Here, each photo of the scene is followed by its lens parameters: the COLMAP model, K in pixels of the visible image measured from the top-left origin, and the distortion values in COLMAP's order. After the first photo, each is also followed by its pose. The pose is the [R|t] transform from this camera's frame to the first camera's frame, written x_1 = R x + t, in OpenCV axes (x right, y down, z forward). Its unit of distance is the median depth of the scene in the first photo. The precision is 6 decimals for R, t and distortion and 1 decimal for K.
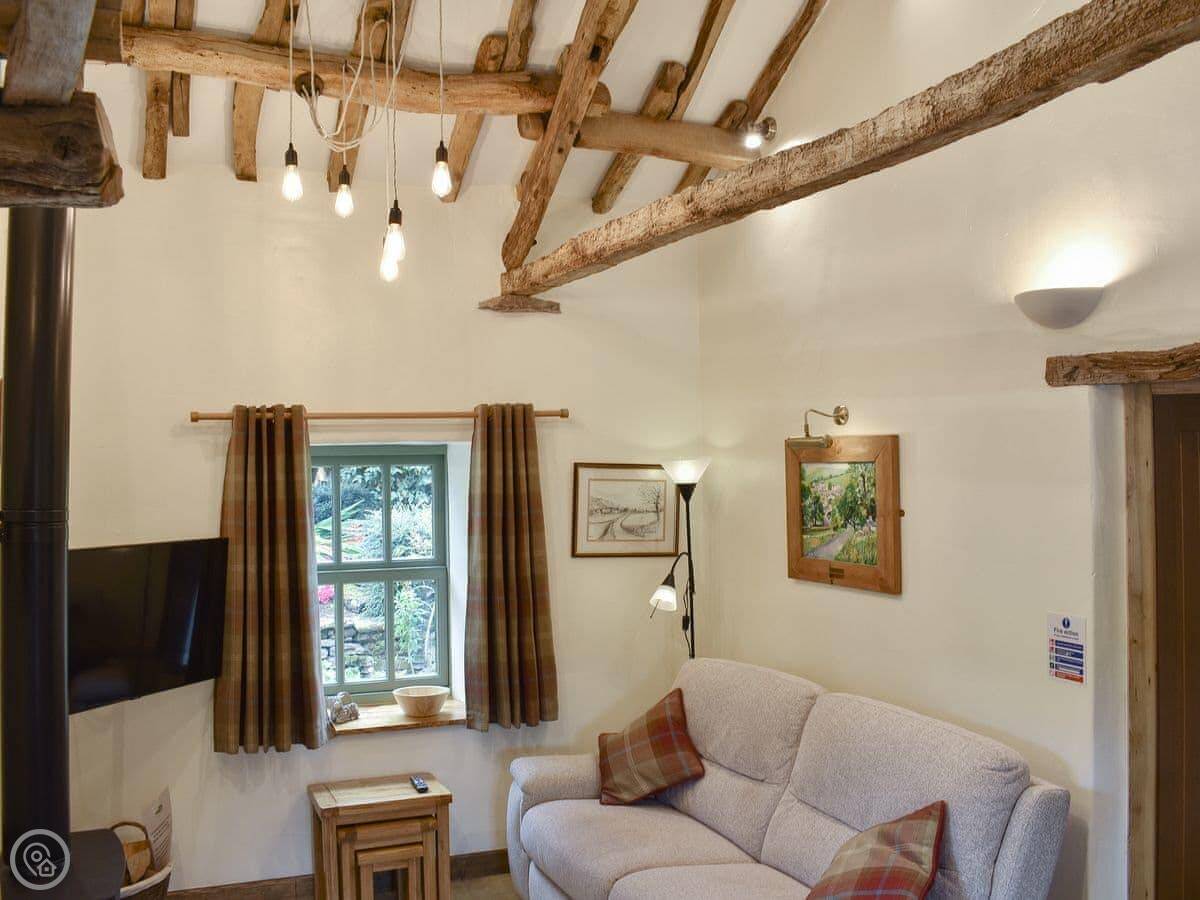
lens RADIAL K [[1121.7, 0, 513.7], [0, 1121.7, 455.0], [0, 0, 1]] dist [-0.072631, 0.017394]
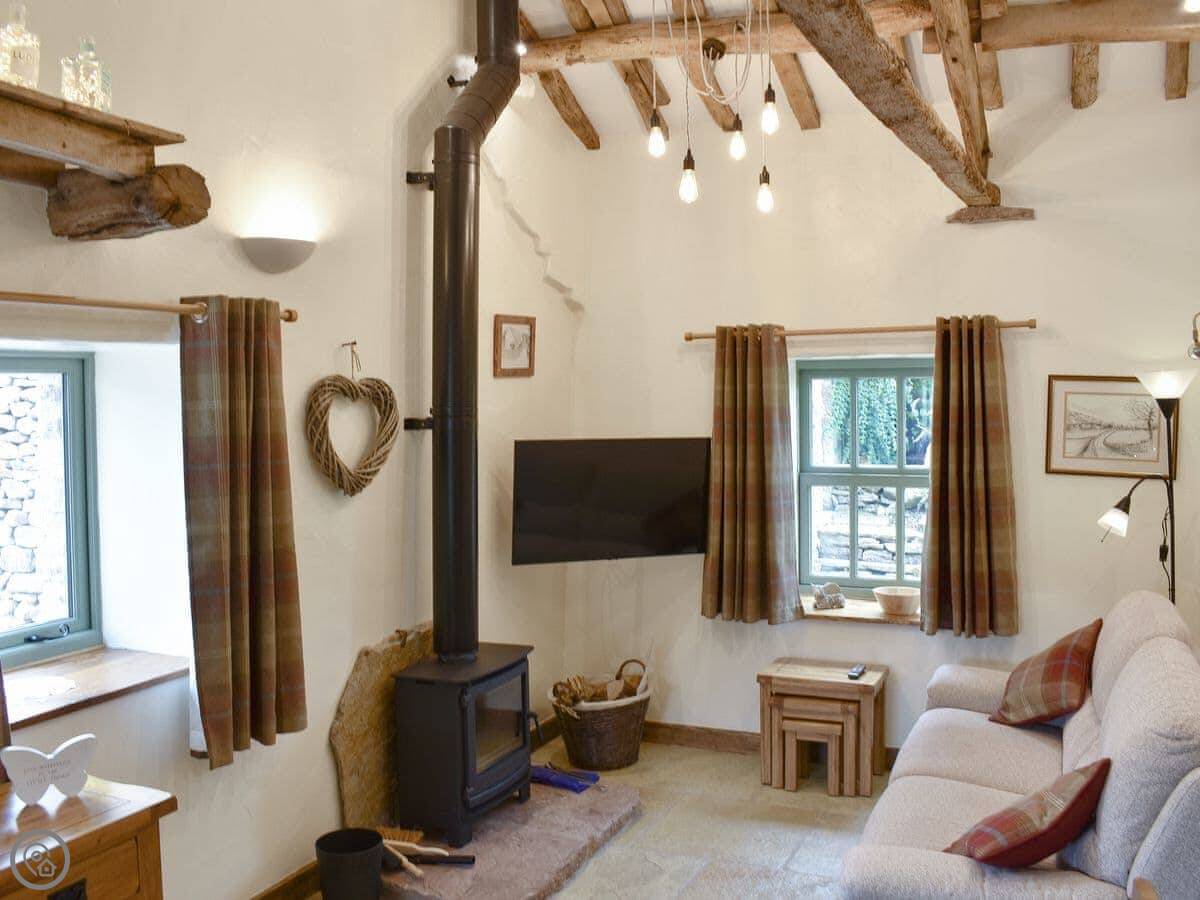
lens RADIAL K [[1102.0, 0, 639.3], [0, 1102.0, 420.1], [0, 0, 1]] dist [-0.058433, 0.003993]
pose [[0.738034, 0.027372, -0.674208, 0.478877], [0.004211, 0.998971, 0.045166, 0.001920], [0.674750, -0.036173, 0.737159, 0.081853]]
